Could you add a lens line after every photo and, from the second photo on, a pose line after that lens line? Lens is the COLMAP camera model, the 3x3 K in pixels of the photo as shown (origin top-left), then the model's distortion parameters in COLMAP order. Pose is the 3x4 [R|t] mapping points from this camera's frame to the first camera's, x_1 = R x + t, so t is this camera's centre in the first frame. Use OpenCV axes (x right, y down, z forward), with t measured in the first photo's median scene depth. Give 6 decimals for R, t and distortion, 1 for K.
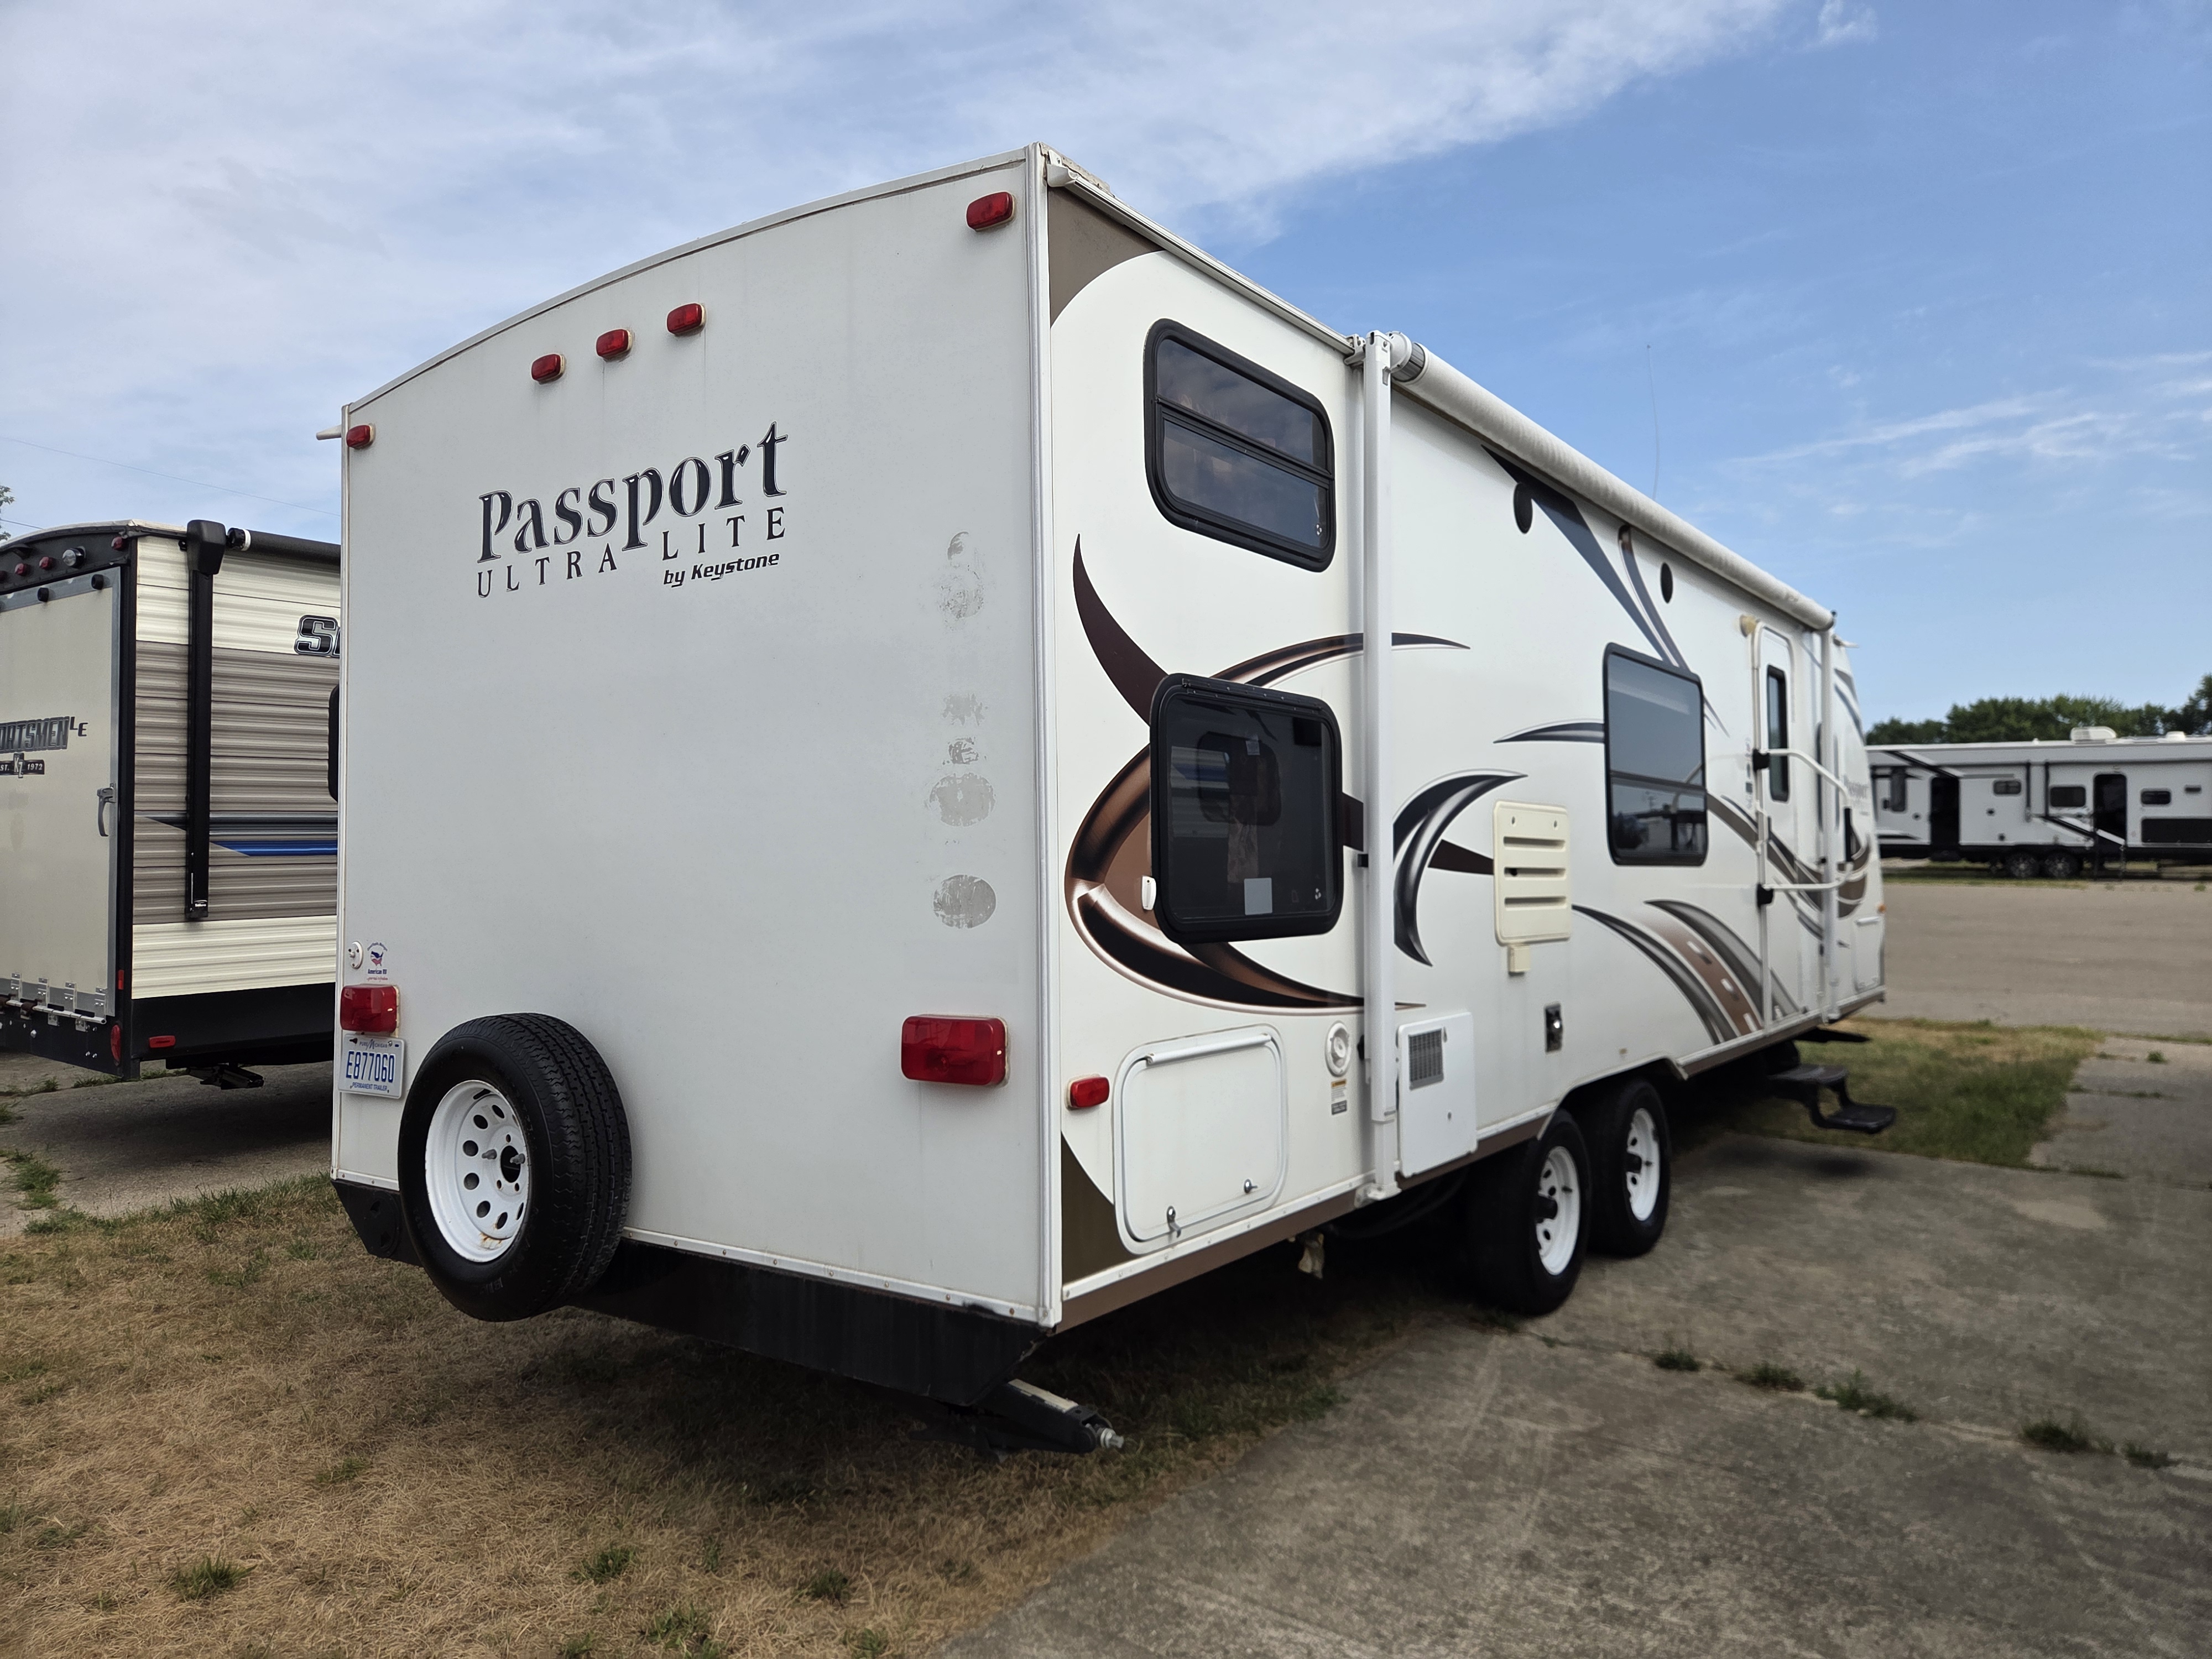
lens RADIAL K [[1520.9, 0, 1118.3], [0, 1520.9, 822.3], [0, 0, 1]] dist [0.076902, -0.070027]
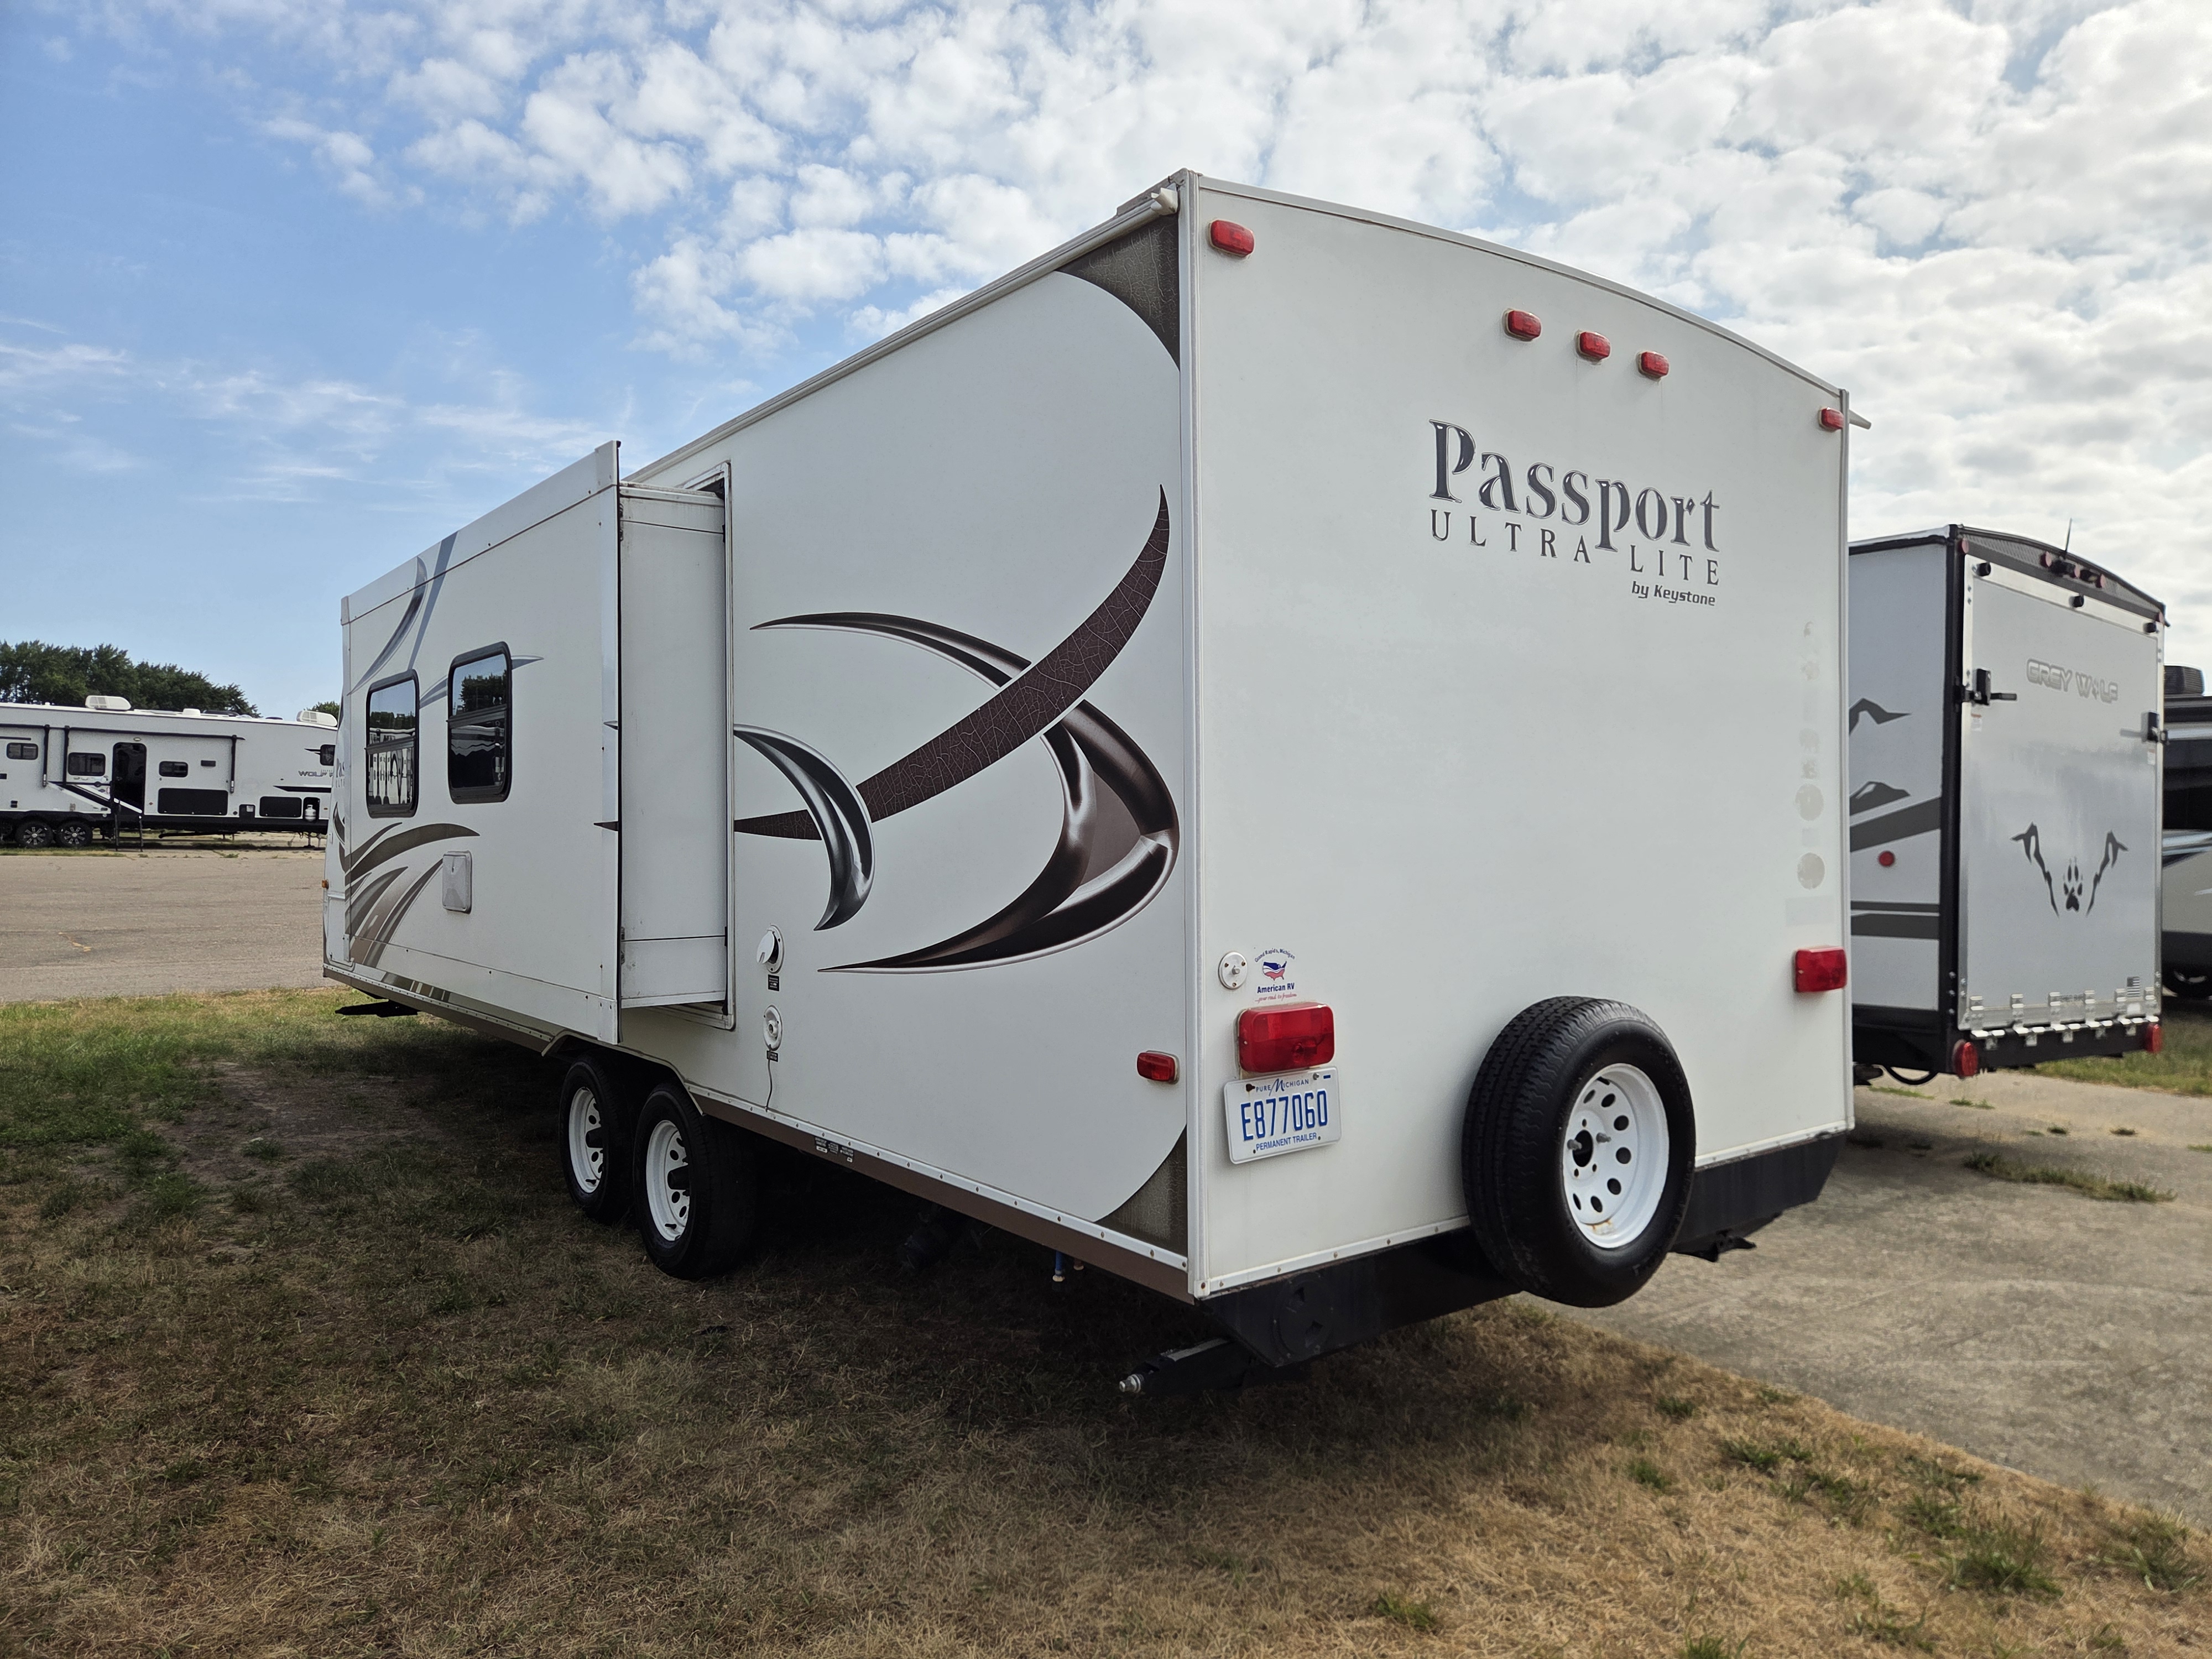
lens RADIAL K [[1520.9, 0, 1118.3], [0, 1520.9, 822.3], [0, 0, 1]] dist [0.076902, -0.070027]
pose [[0.262009, 0.011172, 0.965001, -1.337050], [-0.031302, 0.999505, -0.003072, 0.023290], [-0.964558, -0.029401, 0.262229, 0.972117]]
